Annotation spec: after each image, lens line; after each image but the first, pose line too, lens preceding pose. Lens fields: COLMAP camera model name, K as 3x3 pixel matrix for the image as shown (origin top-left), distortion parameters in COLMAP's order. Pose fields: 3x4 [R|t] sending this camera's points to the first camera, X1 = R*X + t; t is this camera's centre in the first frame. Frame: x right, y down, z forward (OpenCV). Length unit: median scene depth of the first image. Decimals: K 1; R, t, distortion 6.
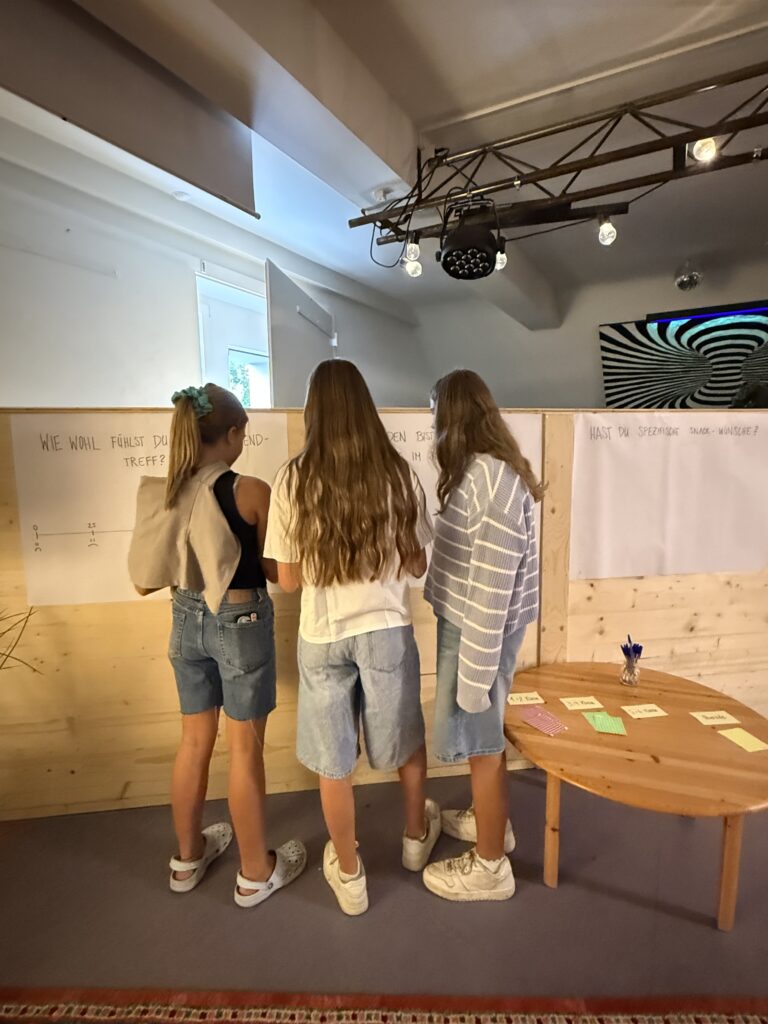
lens RADIAL K [[522.8, 0, 382.7], [0, 522.8, 508.6], [0, 0, 1]] dist [-0.001792, 0.000596]
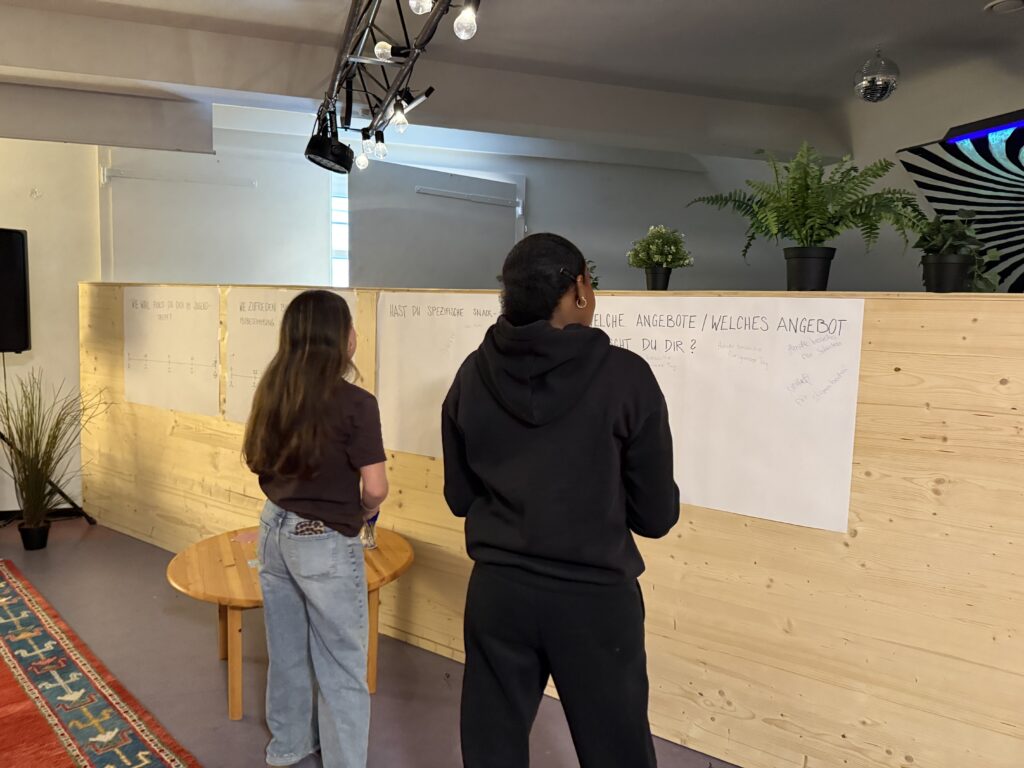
lens RADIAL K [[724.8, 0, 508.6], [0, 724.8, 379.8], [0, 0, 1]] dist [0.022221, -0.025780]
pose [[0.726986, 0.100727, -0.679224, 1.098069], [-0.124687, 0.992102, 0.013671, -0.039408], [0.675237, 0.074752, 0.733803, 0.071689]]
